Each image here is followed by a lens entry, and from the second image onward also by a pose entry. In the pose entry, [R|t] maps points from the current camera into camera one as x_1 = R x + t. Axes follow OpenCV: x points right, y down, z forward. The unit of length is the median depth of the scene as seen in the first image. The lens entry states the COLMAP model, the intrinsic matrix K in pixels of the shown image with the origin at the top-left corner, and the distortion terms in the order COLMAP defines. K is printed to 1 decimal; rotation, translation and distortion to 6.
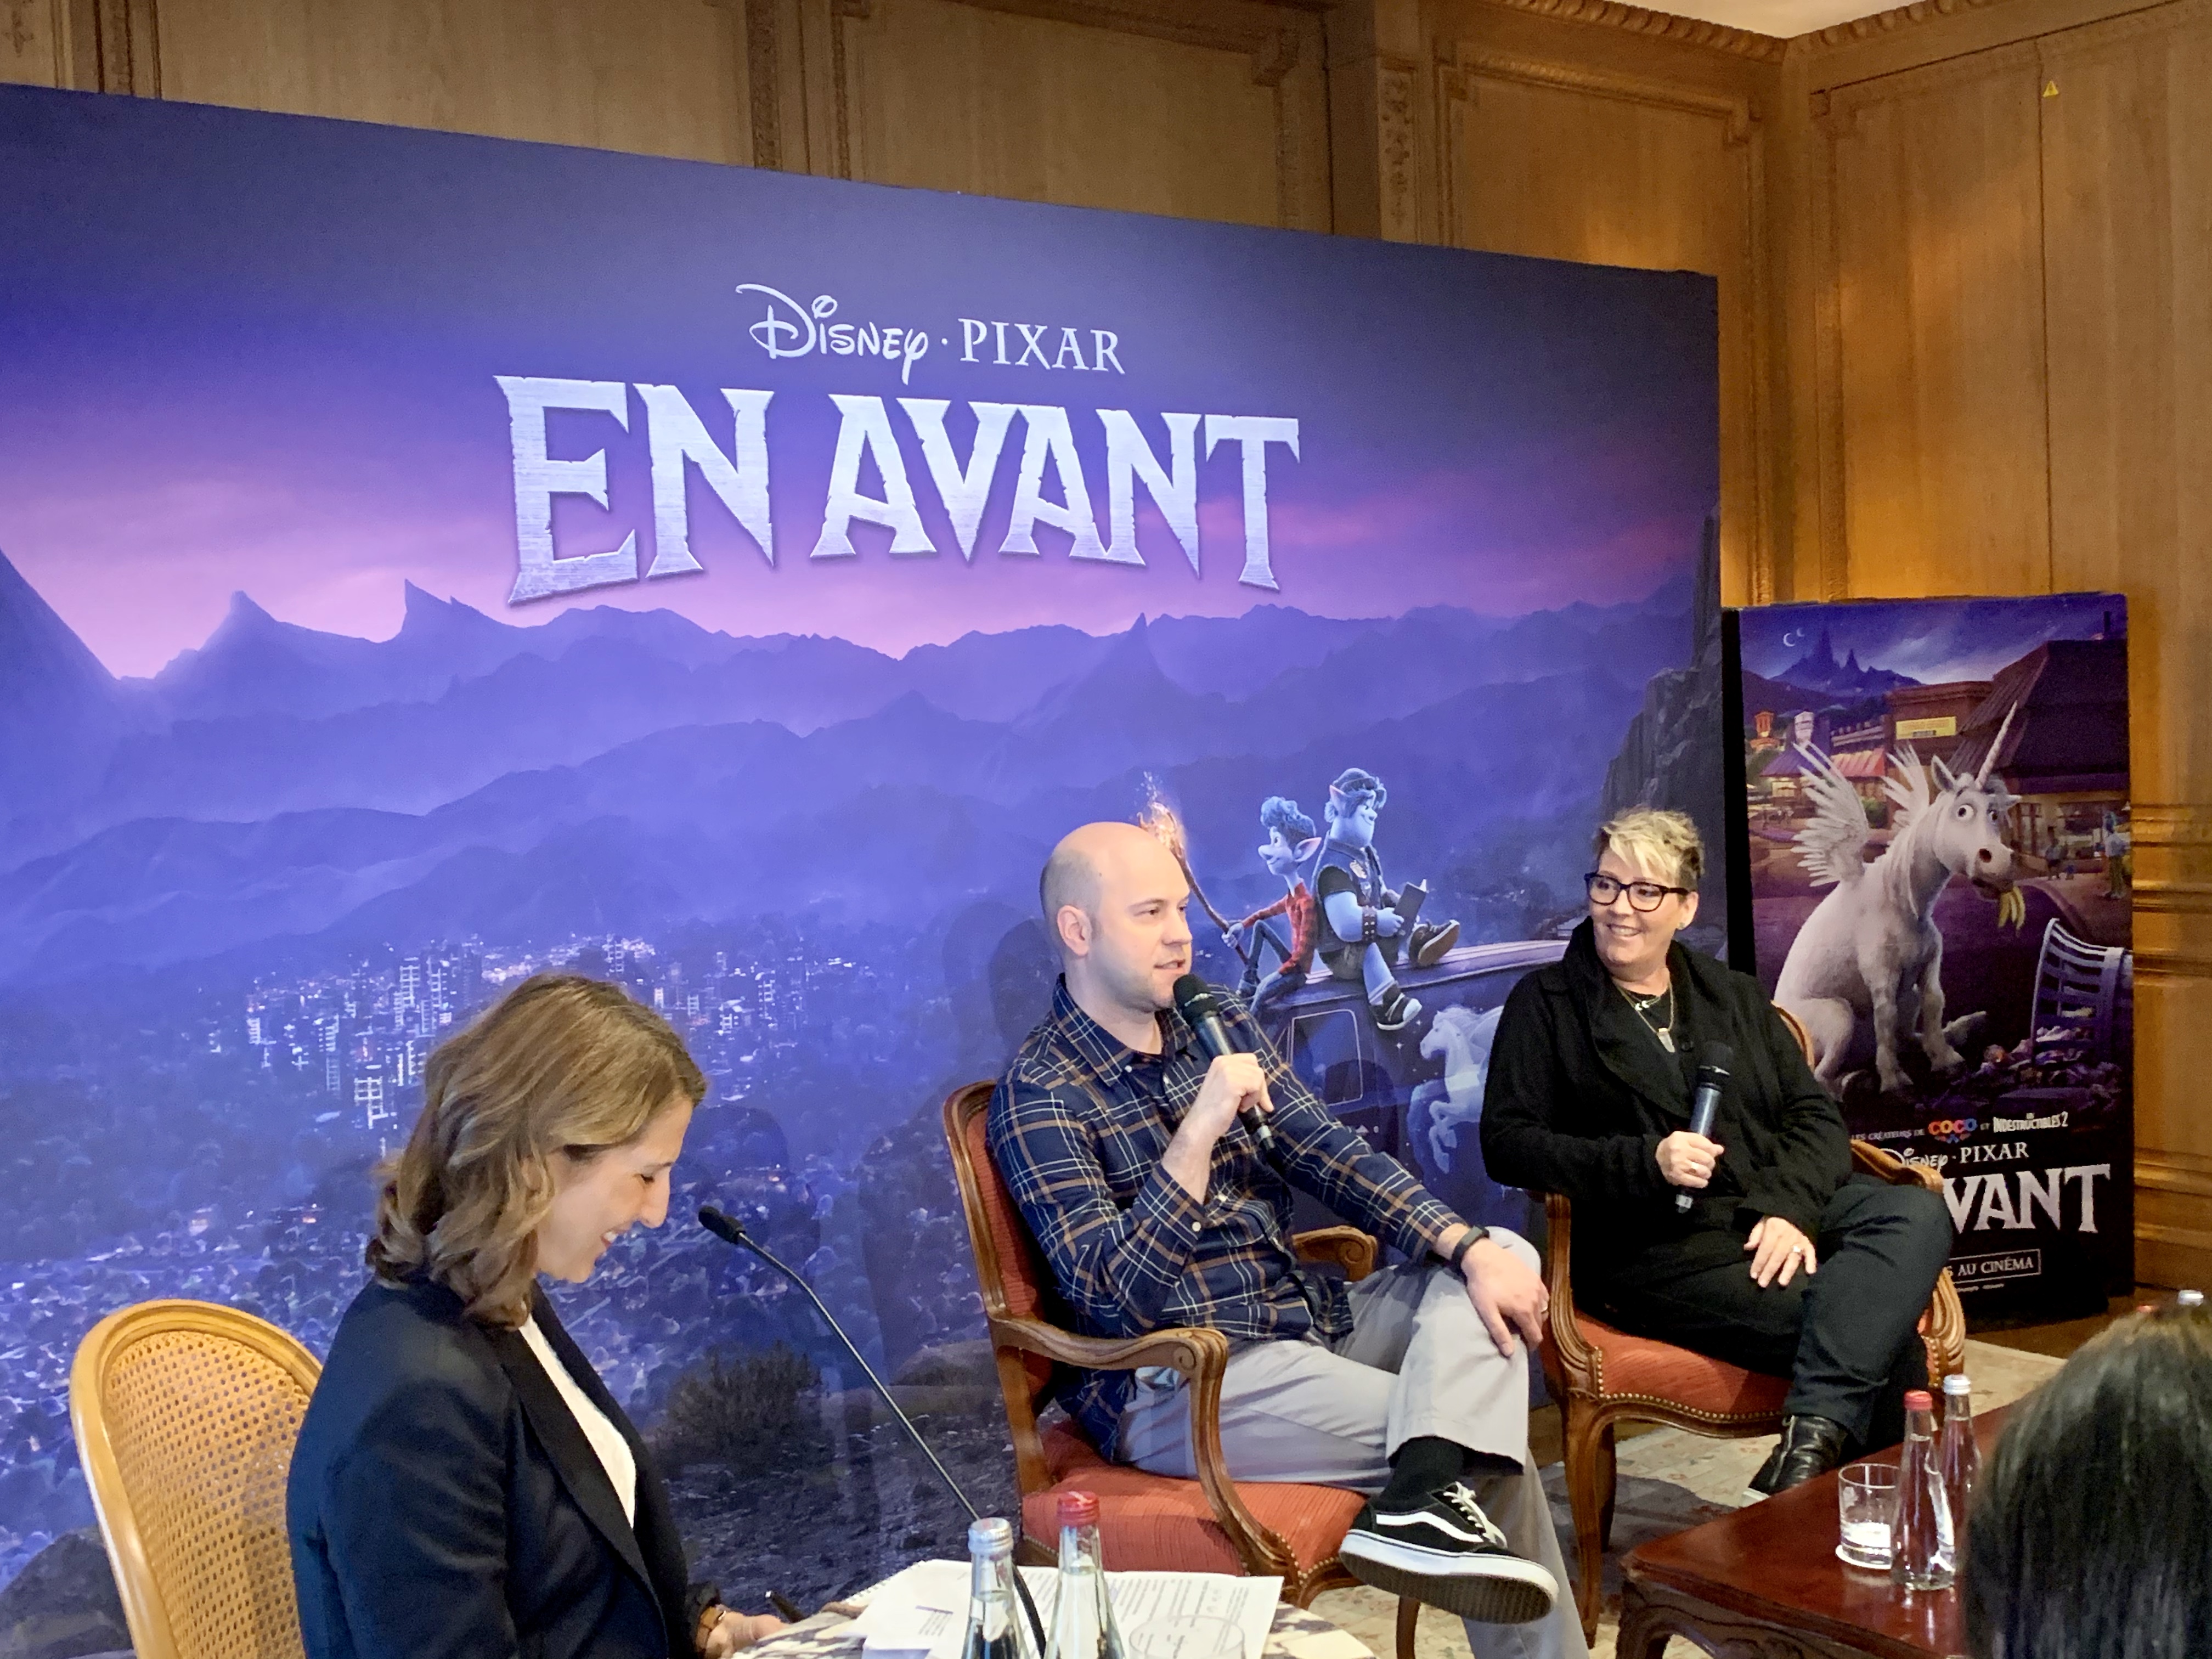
lens RADIAL K [[2545.5, 0, 1134.3], [0, 2545.5, 807.0], [0, 0, 1]] dist [0.083943, 0.000000]
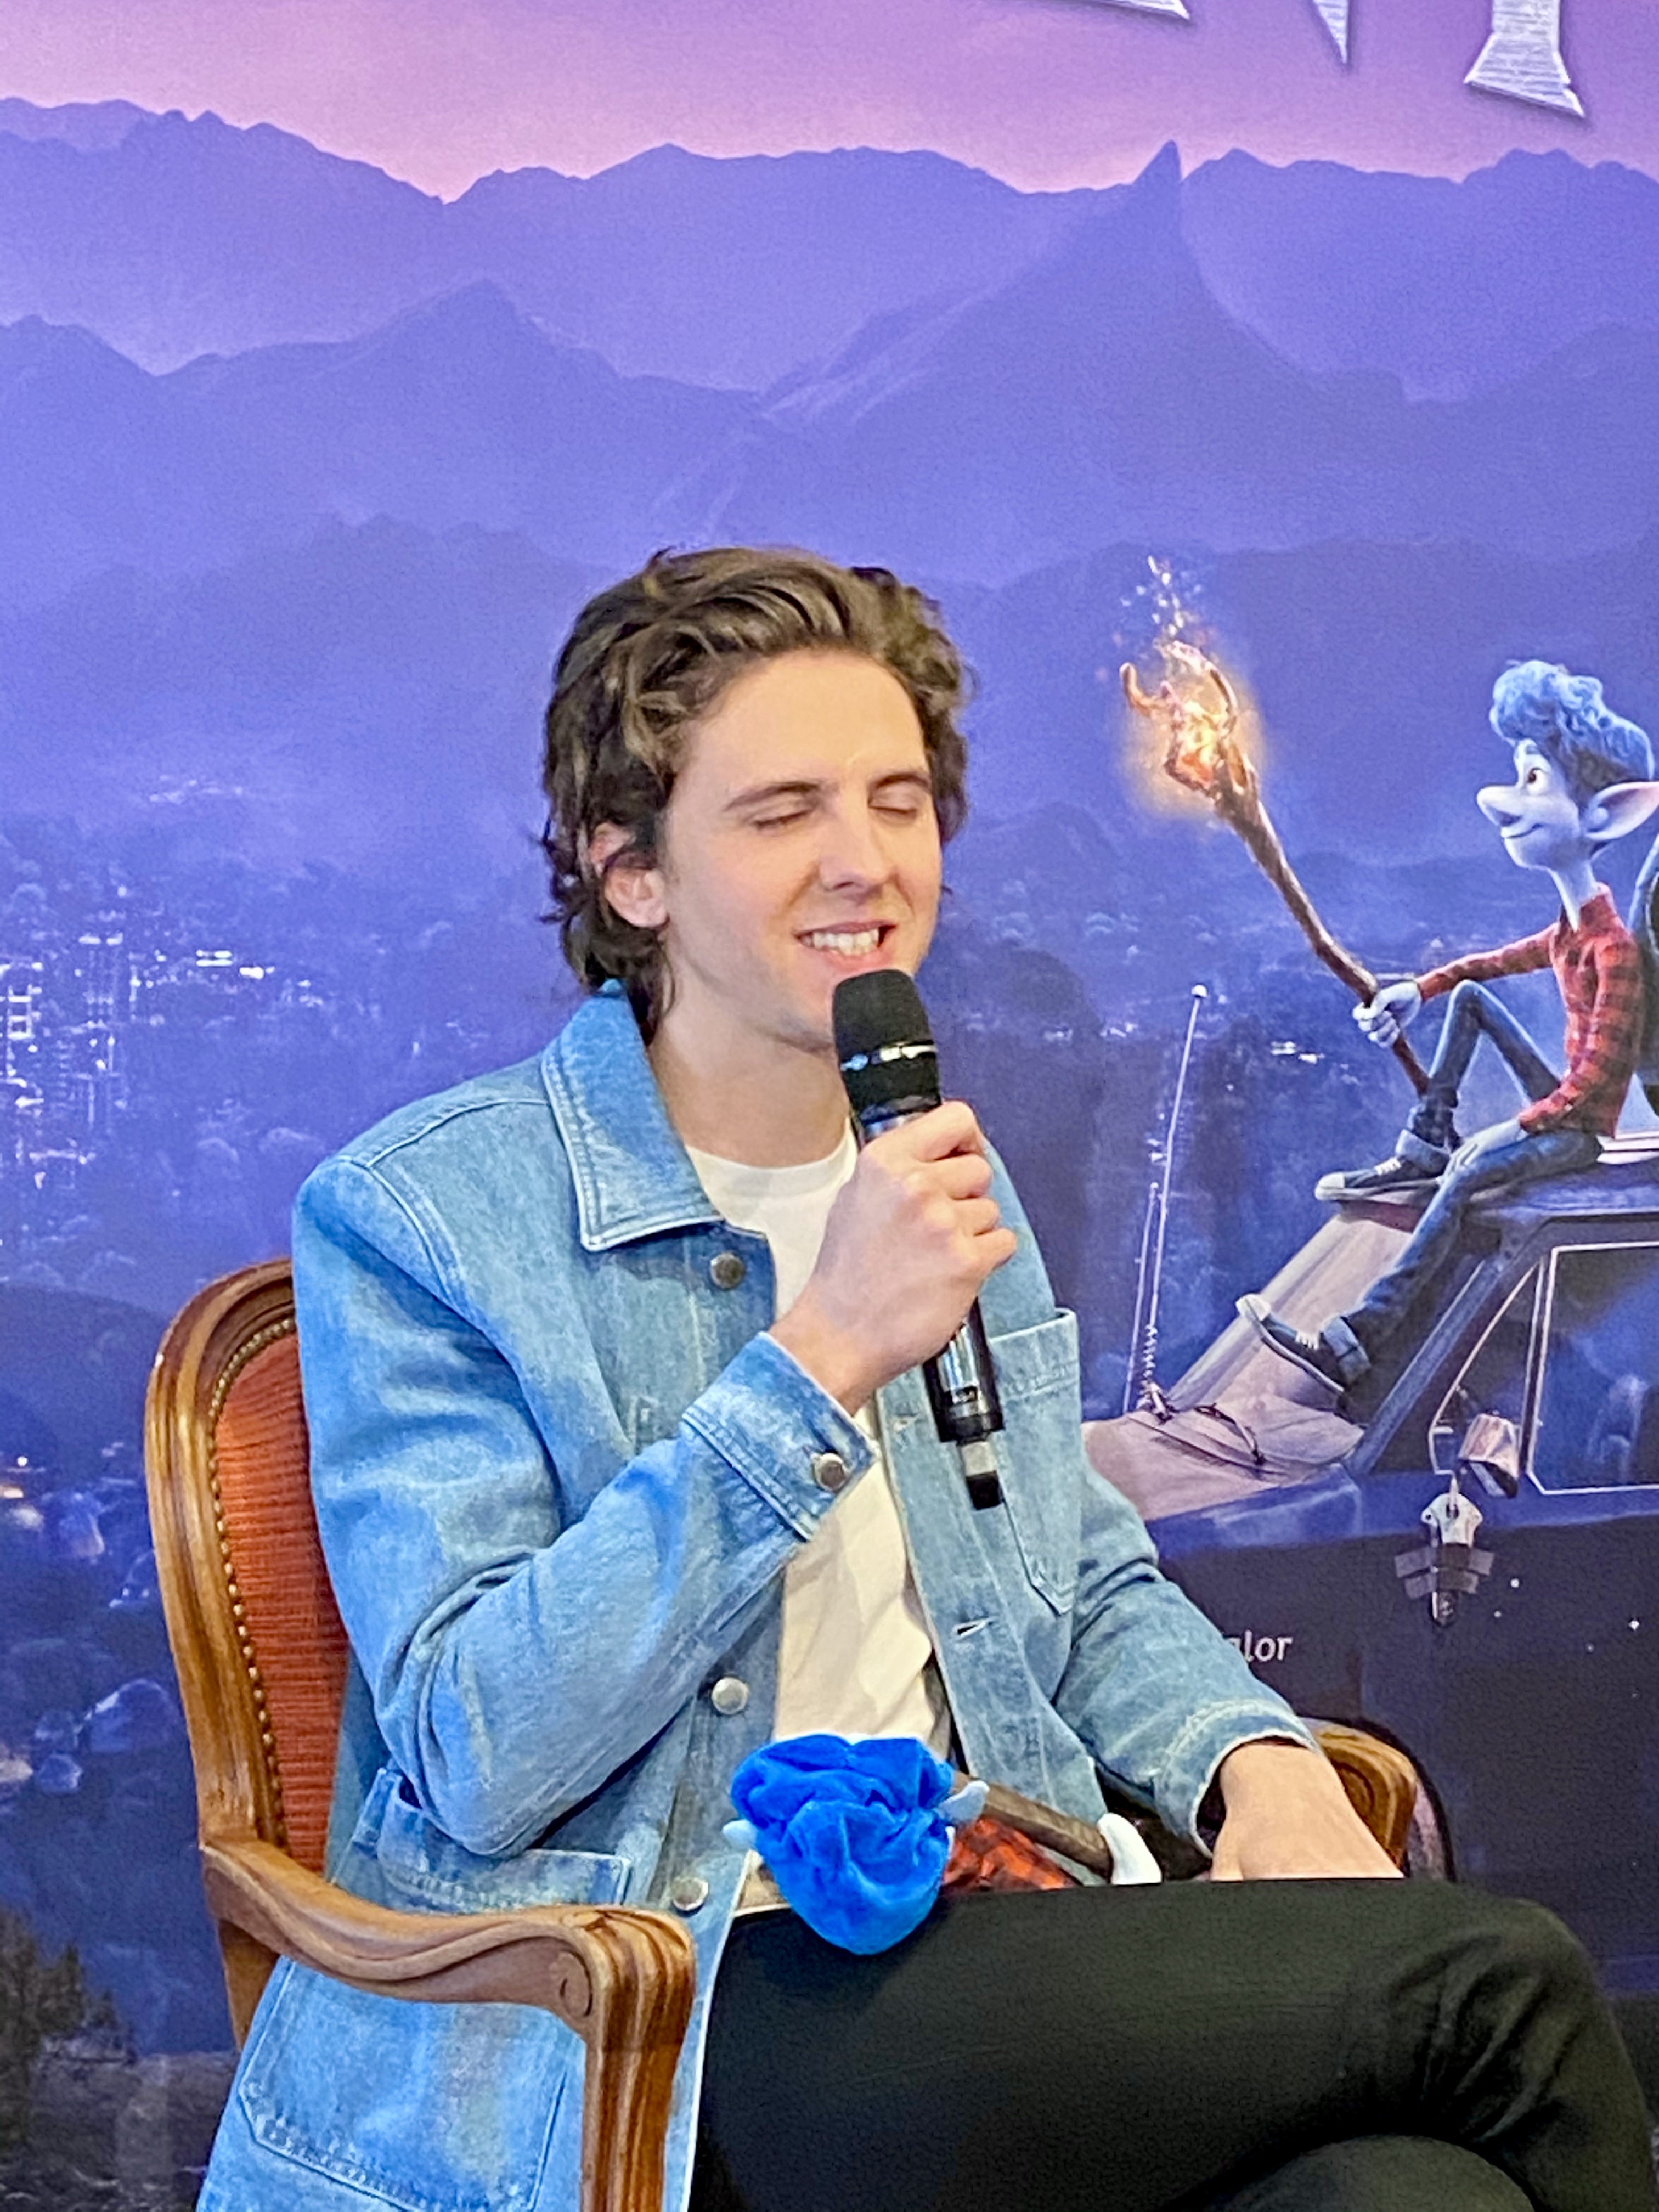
lens RADIAL K [[5429.9, 0, 952.2], [0, 5429.9, 1053.0], [0, 0, 1]] dist [0.069924, 0.000000]
pose [[0.970581, 0.067206, -0.231206, 0.163132], [-0.066214, 0.997733, 0.012060, 0.050516], [0.231493, 0.003603, 0.972830, 0.189170]]
